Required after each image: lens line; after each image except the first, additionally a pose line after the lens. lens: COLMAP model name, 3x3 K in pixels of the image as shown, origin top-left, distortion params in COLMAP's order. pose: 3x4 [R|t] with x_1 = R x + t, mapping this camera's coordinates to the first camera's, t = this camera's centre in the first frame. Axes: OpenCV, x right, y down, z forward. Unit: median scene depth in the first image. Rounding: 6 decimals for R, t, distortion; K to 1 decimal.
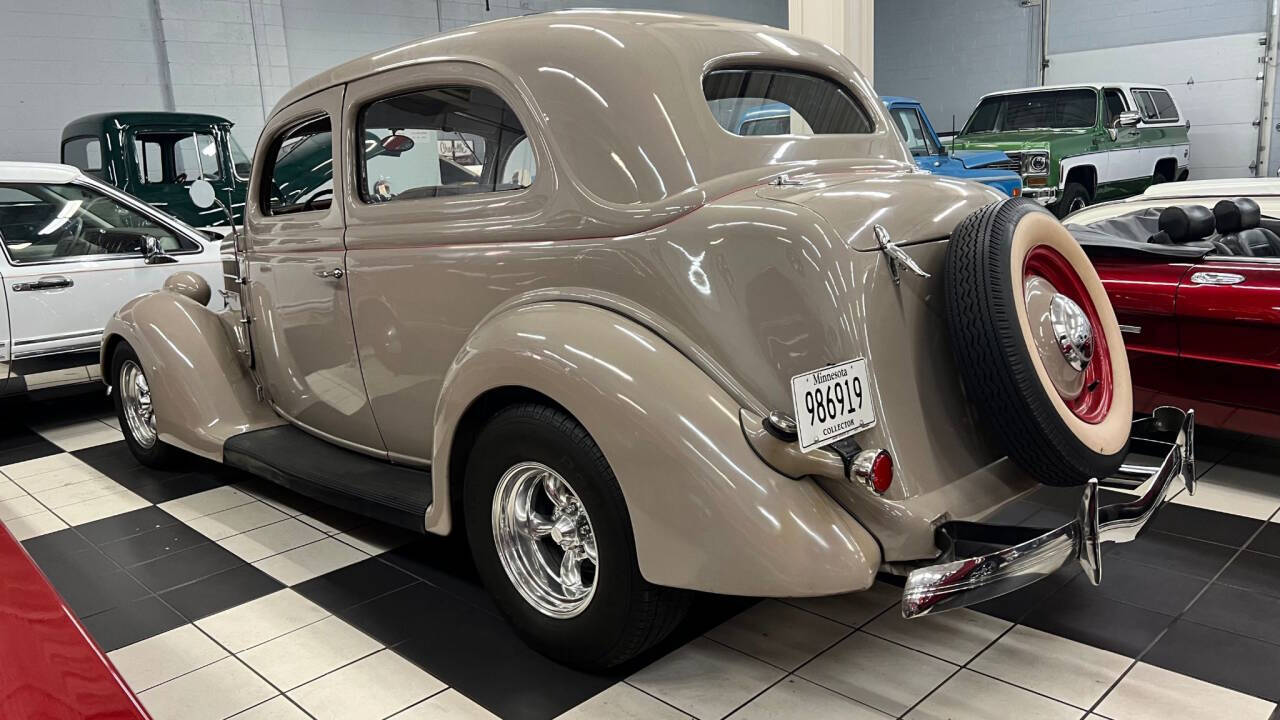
lens RADIAL K [[967.4, 0, 623.9], [0, 967.4, 376.9], [0, 0, 1]] dist [0.043755, -0.047918]
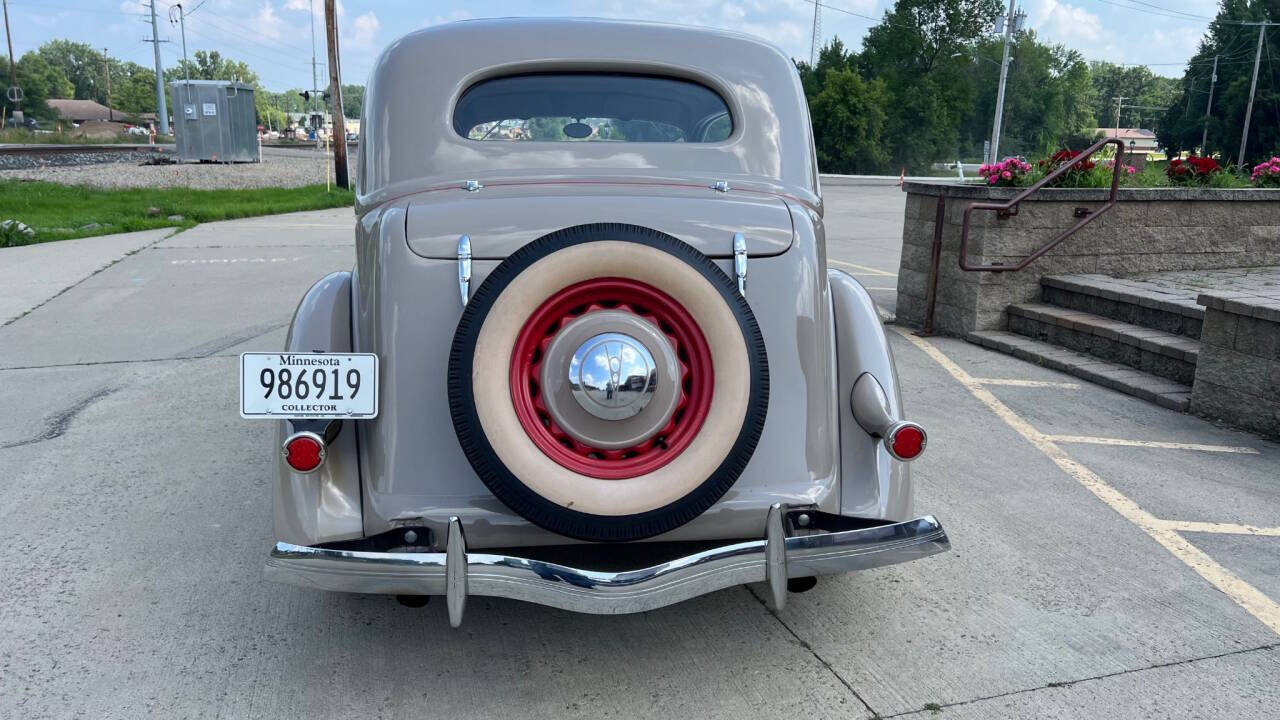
lens RADIAL K [[964.1, 0, 646.5], [0, 964.1, 373.6], [0, 0, 1]] dist [0.050106, -0.050862]
pose [[0.766434, 0.194212, -0.612258, 1.162905], [-0.177866, 0.980091, 0.088236, -0.150505], [0.617205, 0.041273, 0.785719, 0.345883]]
